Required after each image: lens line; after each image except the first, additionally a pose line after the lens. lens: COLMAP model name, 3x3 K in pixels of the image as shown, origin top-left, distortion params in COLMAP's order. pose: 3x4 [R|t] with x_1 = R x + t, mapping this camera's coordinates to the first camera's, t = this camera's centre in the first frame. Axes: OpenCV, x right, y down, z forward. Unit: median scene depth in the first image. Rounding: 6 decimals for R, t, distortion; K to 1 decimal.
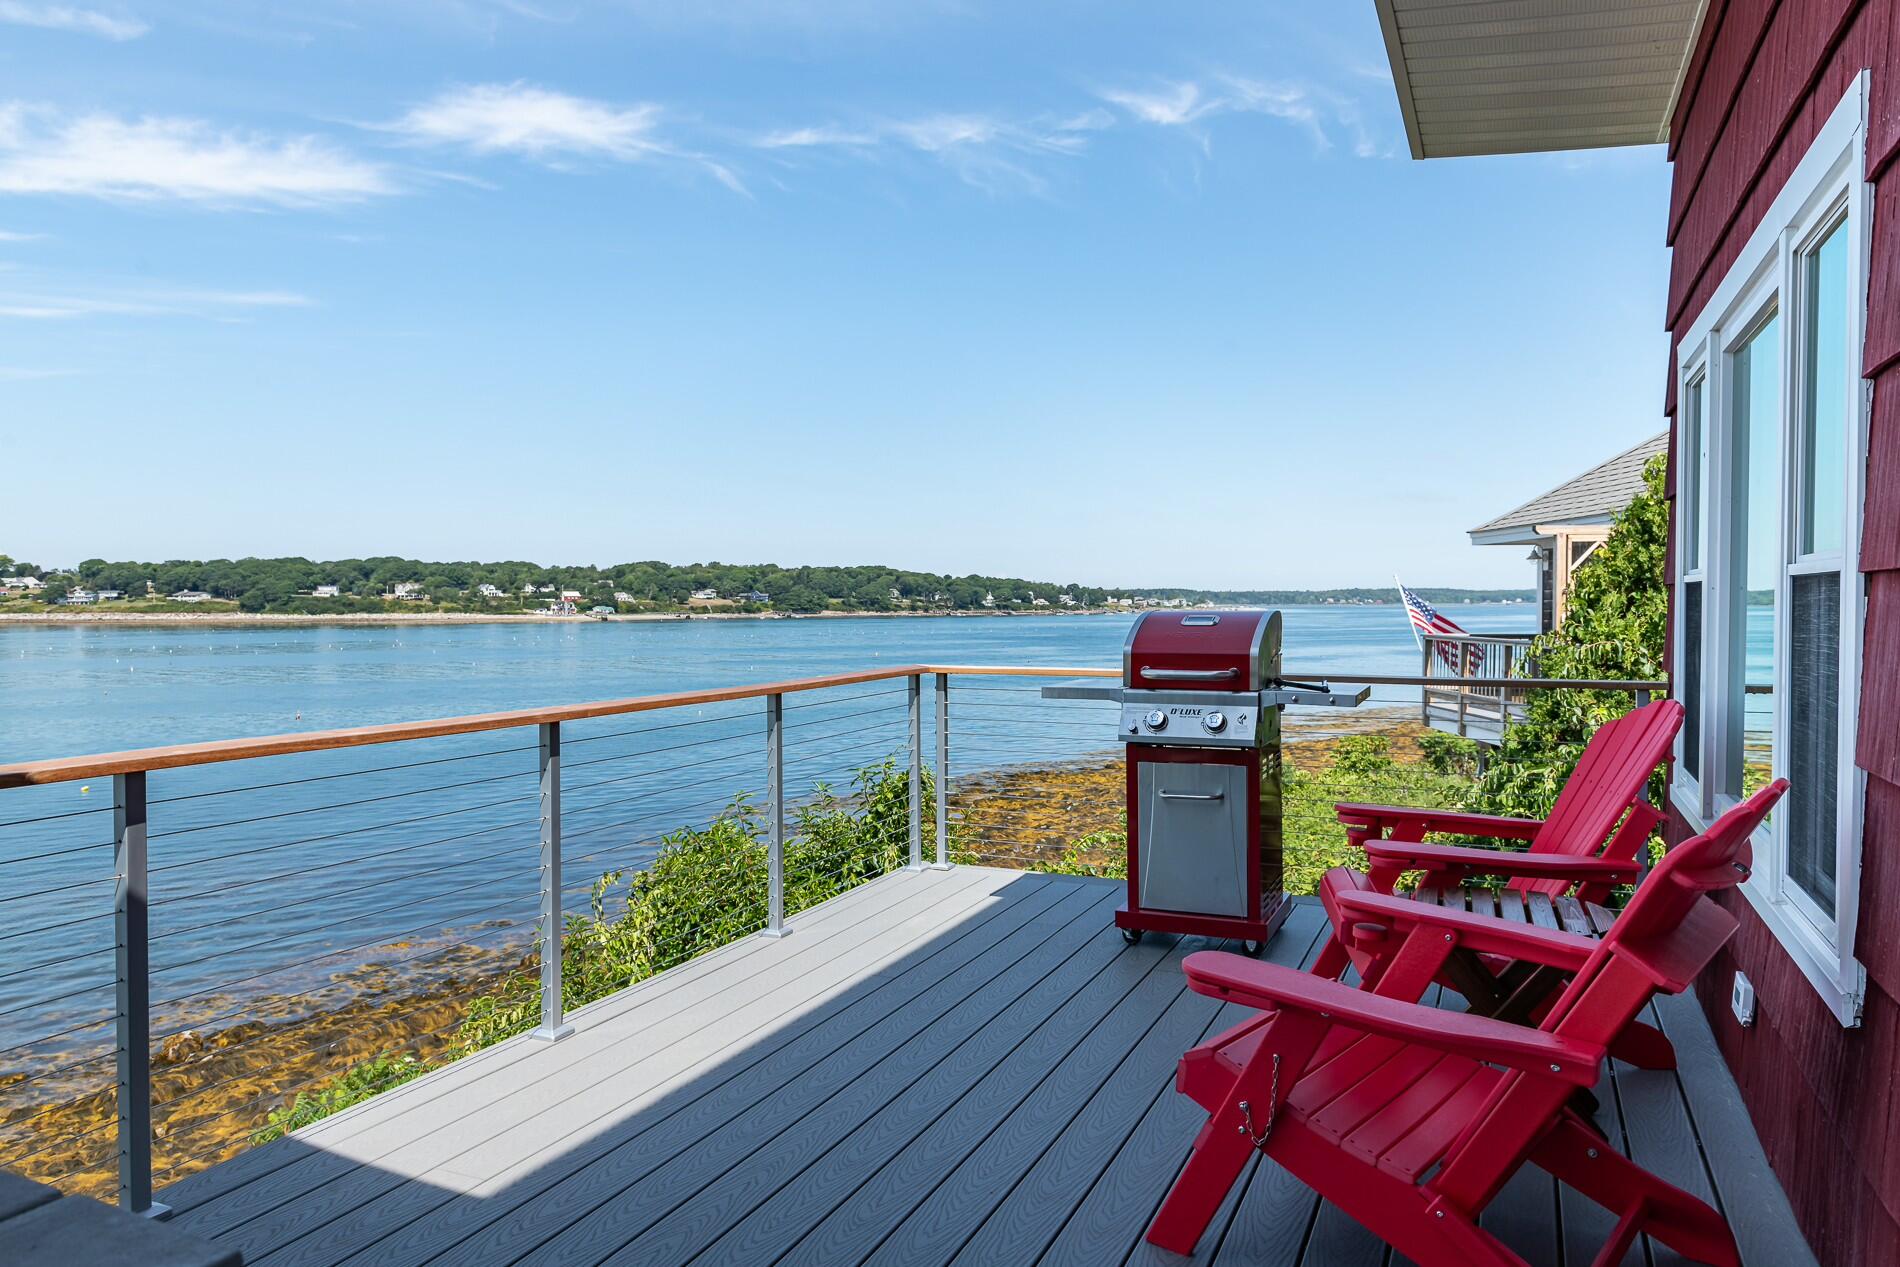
lens RADIAL K [[1281.4, 0, 950.0], [0, 1281.4, 633.5], [0, 0, 1]] dist [0.004489, 0.000807]
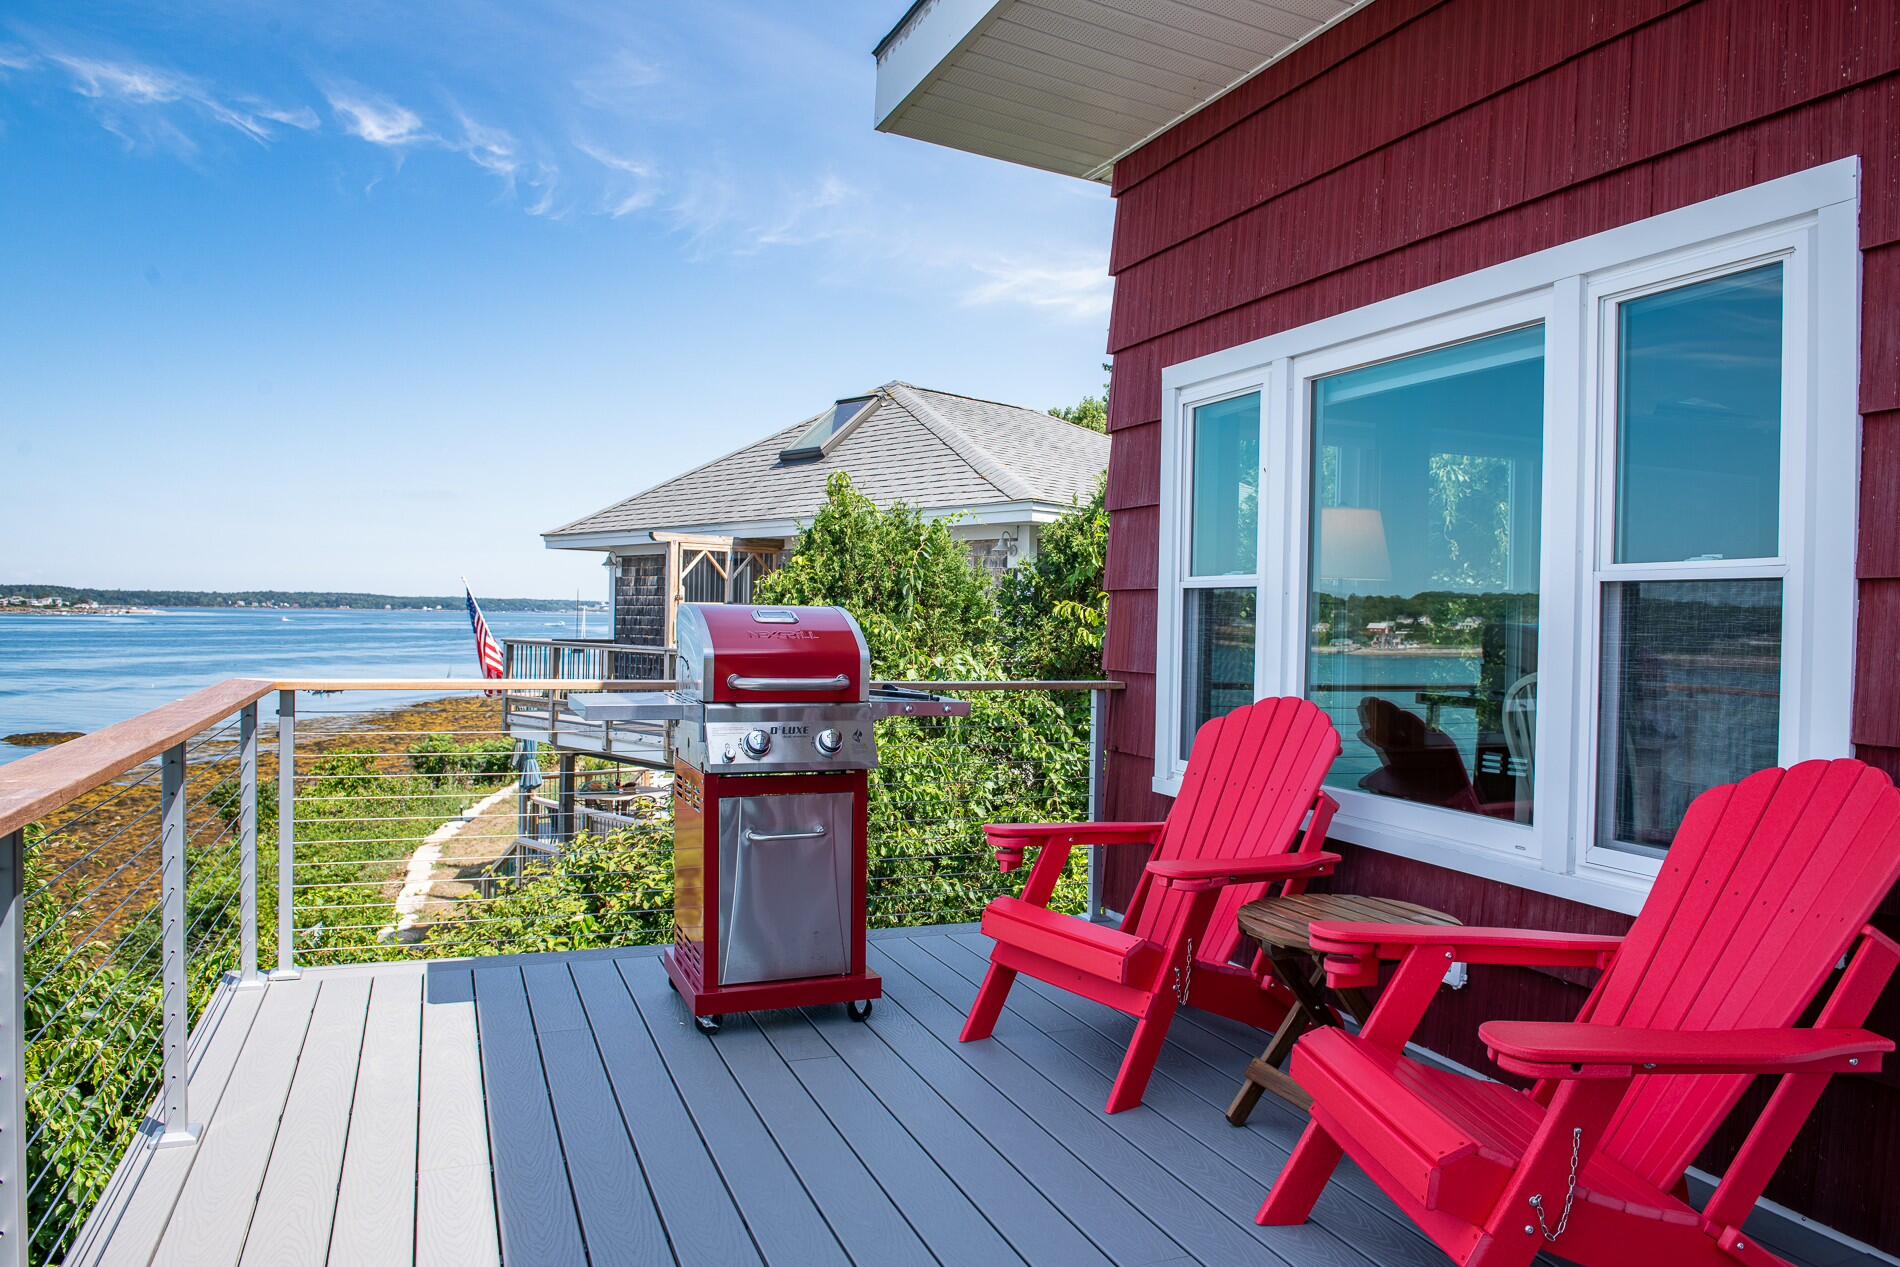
lens RADIAL K [[1299.7, 0, 950.0], [0, 1299.7, 633.5], [0, 0, 1]] dist [-0.042543, -0.000532]
pose [[0.701097, 0.006270, 0.713038, -0.245066], [-0.002614, 0.999977, -0.006224, 0.004133], [-0.713061, 0.002500, 0.701098, 0.273012]]
